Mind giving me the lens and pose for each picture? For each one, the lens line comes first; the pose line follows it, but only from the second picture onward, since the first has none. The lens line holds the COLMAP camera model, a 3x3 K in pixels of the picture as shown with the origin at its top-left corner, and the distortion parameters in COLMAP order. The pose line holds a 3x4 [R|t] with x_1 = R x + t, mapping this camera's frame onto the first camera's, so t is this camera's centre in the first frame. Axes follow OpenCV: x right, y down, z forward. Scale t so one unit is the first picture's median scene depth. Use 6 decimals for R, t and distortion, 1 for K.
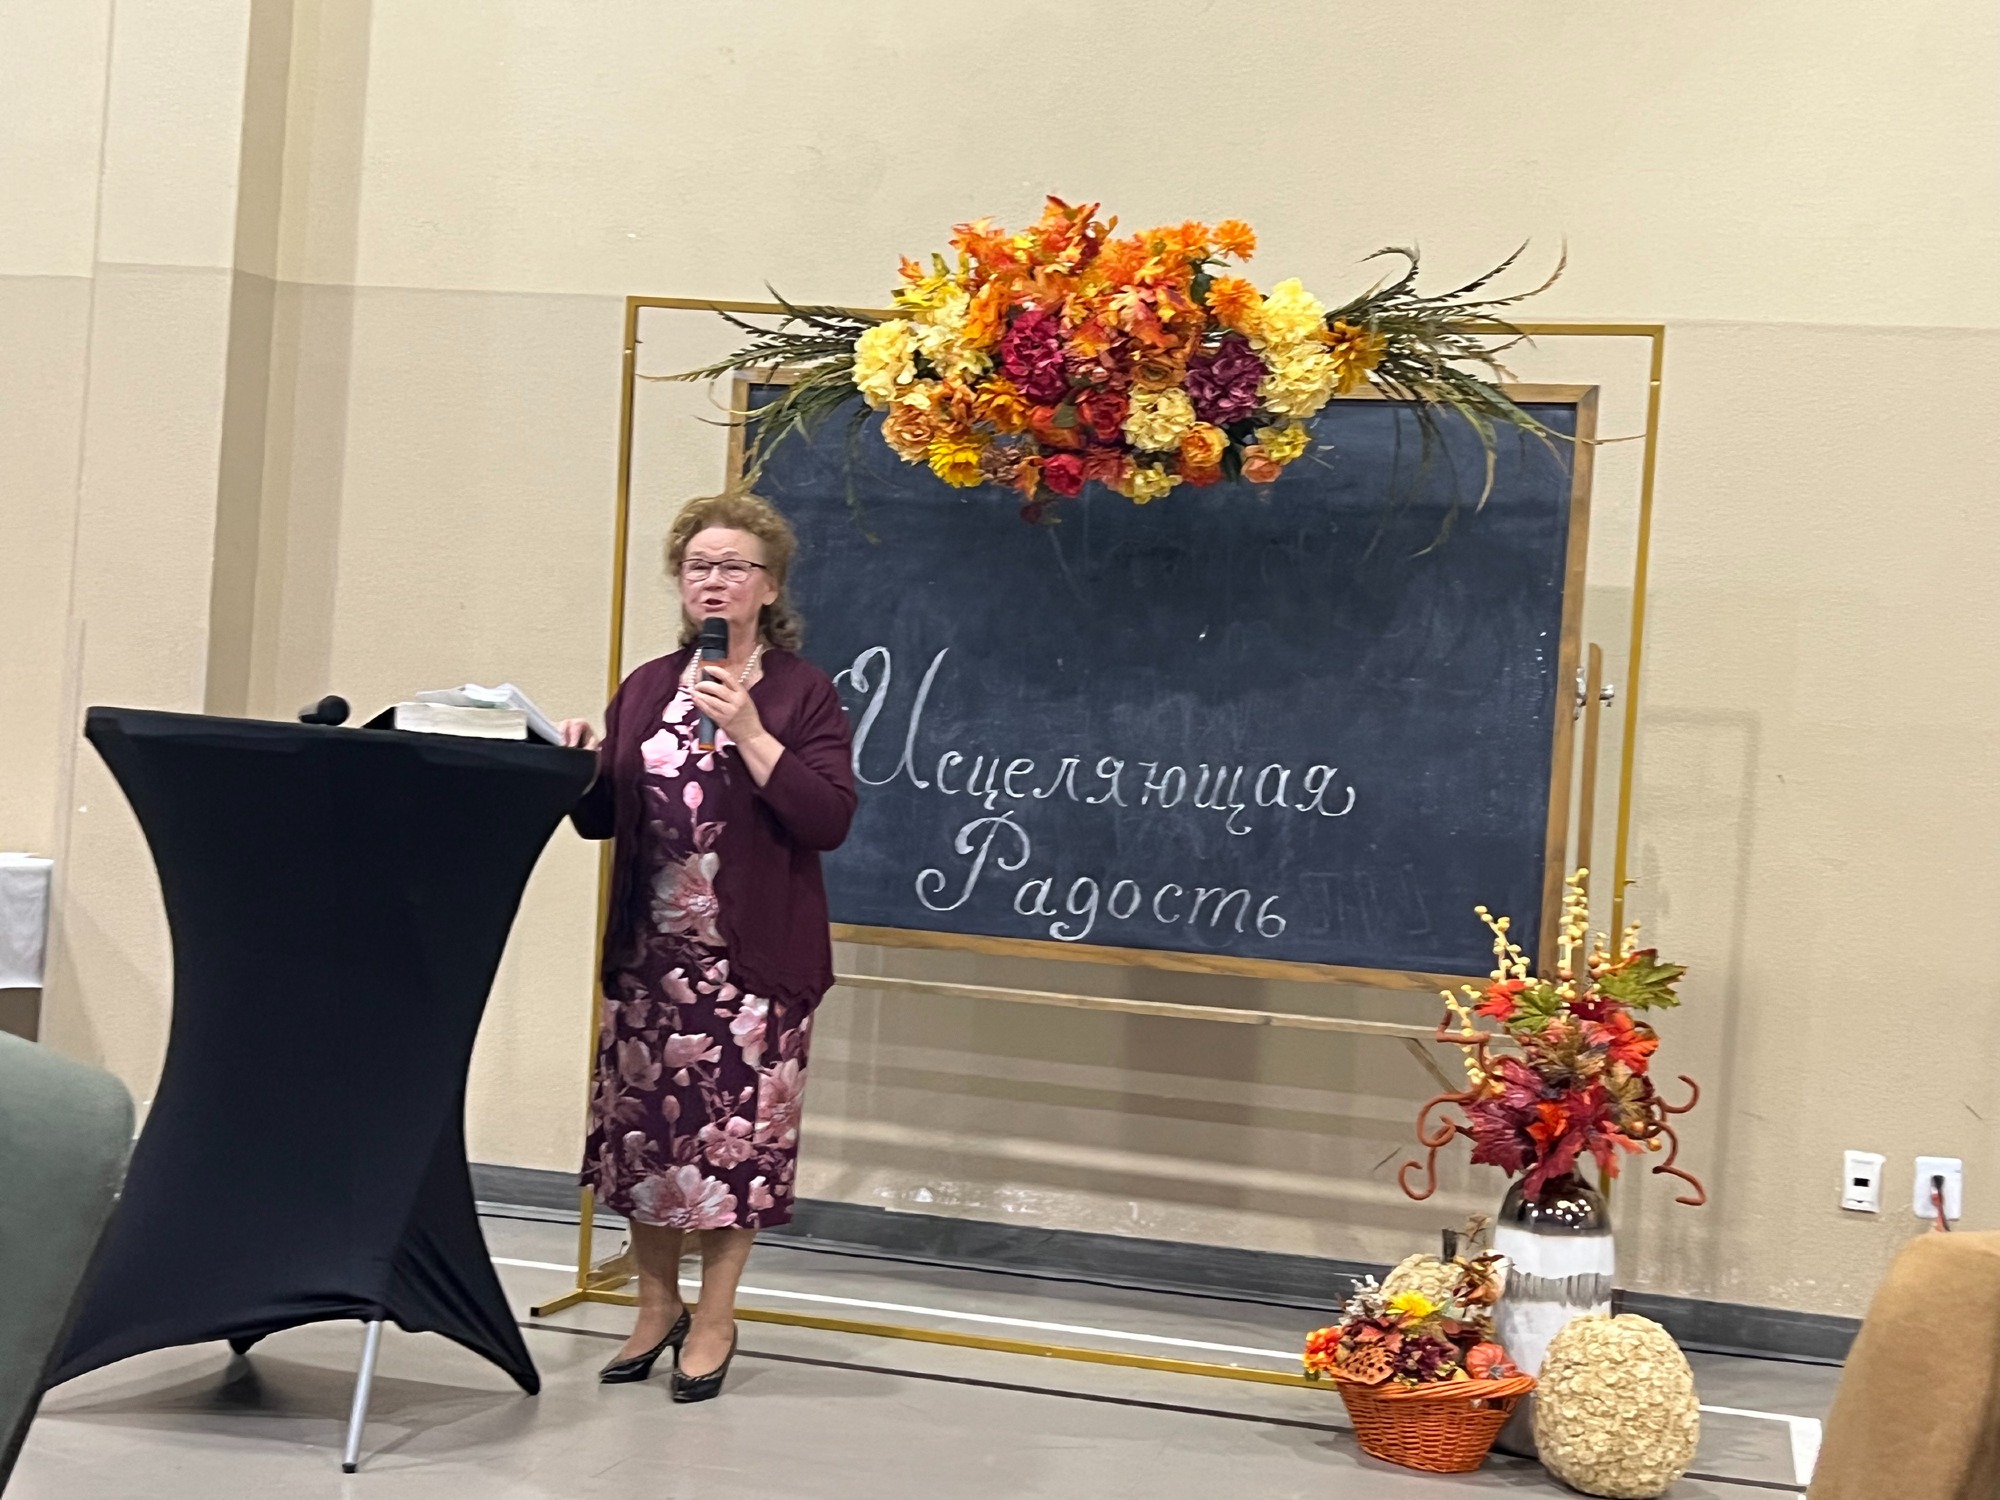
lens RADIAL K [[2795.9, 0, 982.7], [0, 2795.9, 754.0], [0, 0, 1]] dist [0.135865, 0.000000]
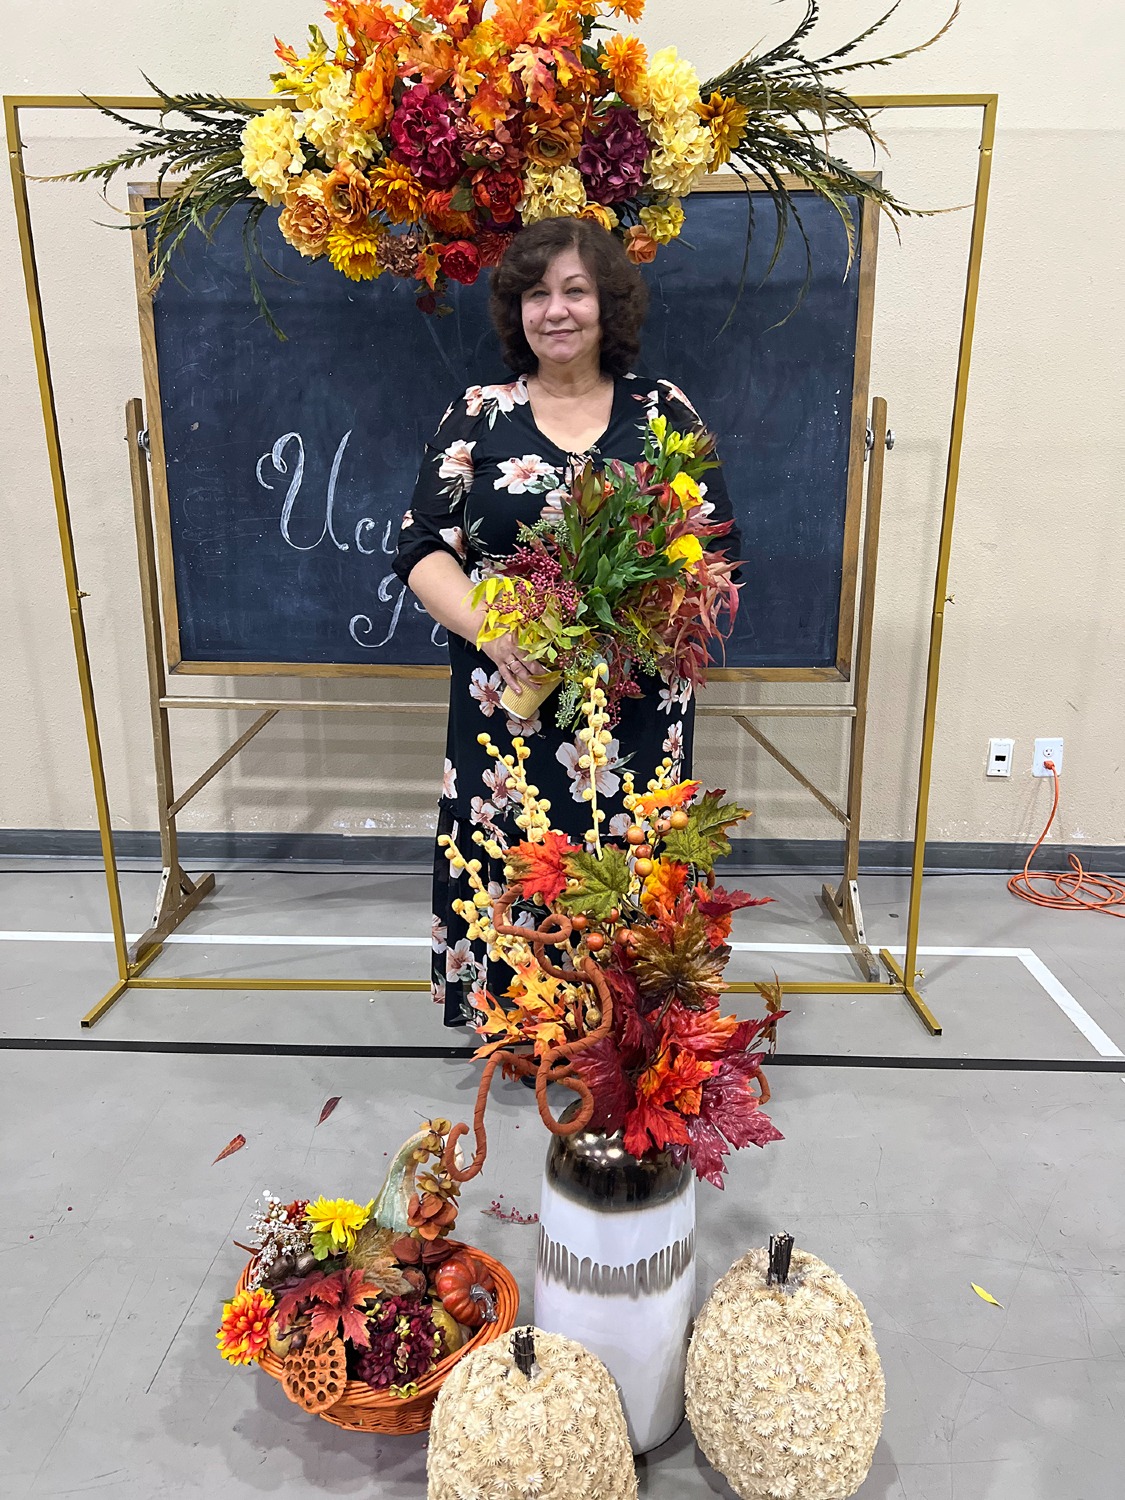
lens RADIAL K [[1136.5, 0, 567.1], [0, 1136.5, 760.1], [0, 0, 1]] dist [0.028986, -0.028074]
pose [[0.972655, -0.122155, 0.197534, -0.040854], [0.063755, 0.958269, 0.278667, -0.036615], [-0.223331, -0.258453, 0.939854, 0.532407]]
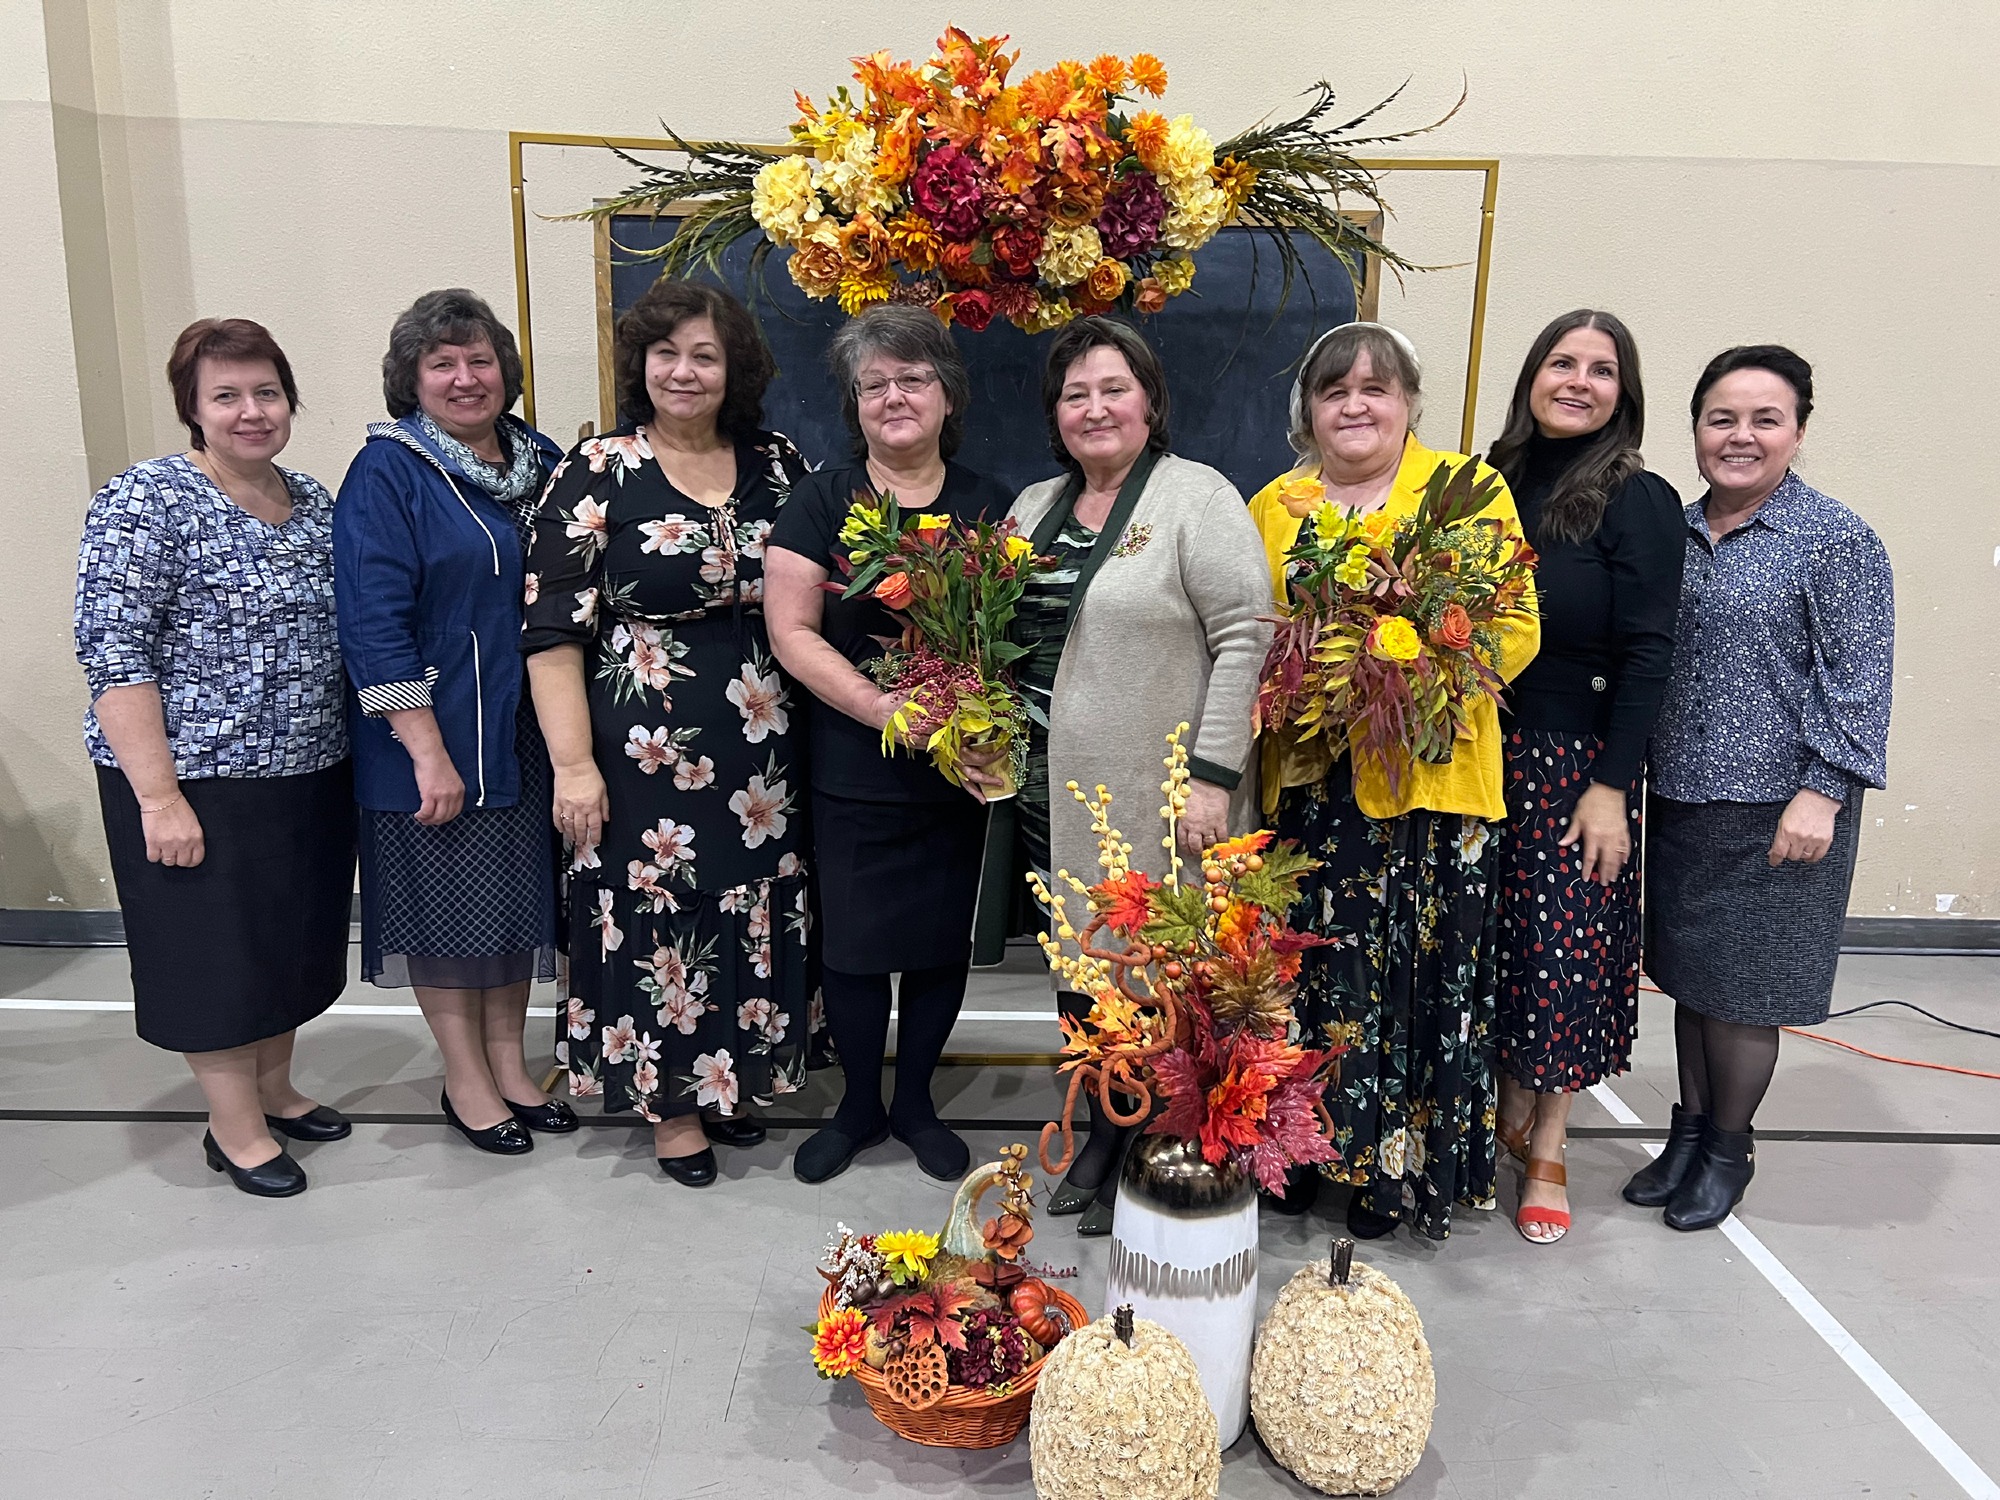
lens RADIAL K [[1515.4, 0, 994.2], [0, 1515.4, 721.7], [0, 0, 1]] dist [0.028986, -0.028074]
pose [[0.960538, -0.104008, 0.257972, -0.128583], [0.045509, 0.973725, 0.223133, -0.075495], [-0.274401, -0.202588, 0.940033, 0.423317]]
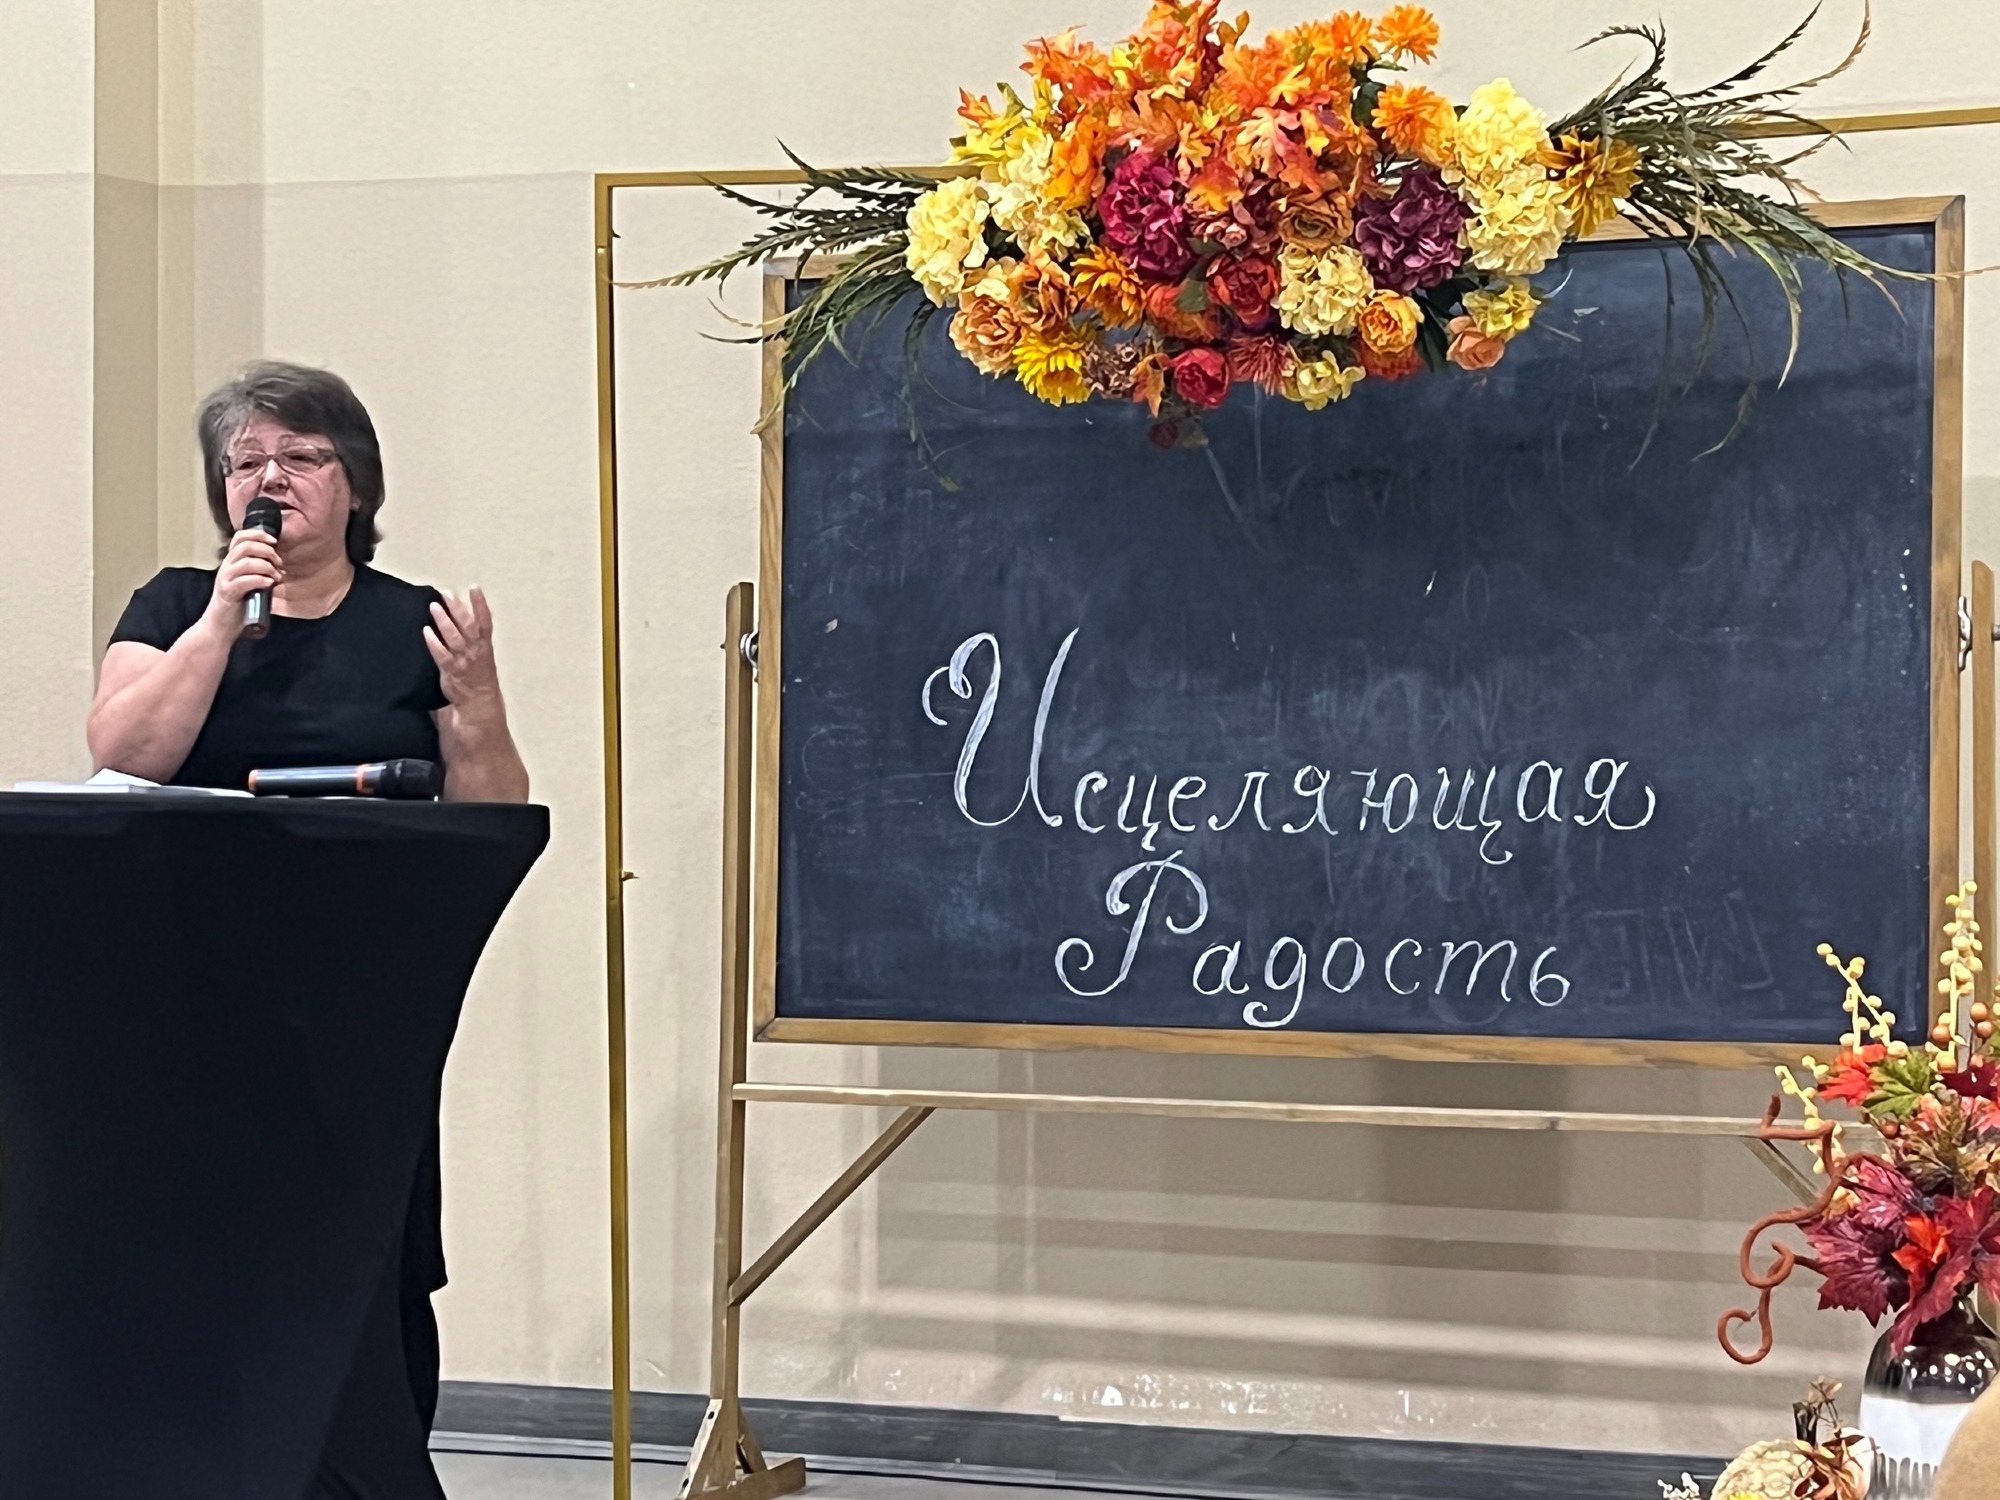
lens RADIAL K [[4013.6, 0, 1043.6], [0, 4013.6, 757.5], [0, 0, 1]] dist [0.159027, 0.000000]
pose [[0.994938, -0.064609, -0.076973, 0.061919], [0.064267, 0.997909, -0.006918, 0.001678], [0.077259, 0.001936, 0.997009, -0.027242]]
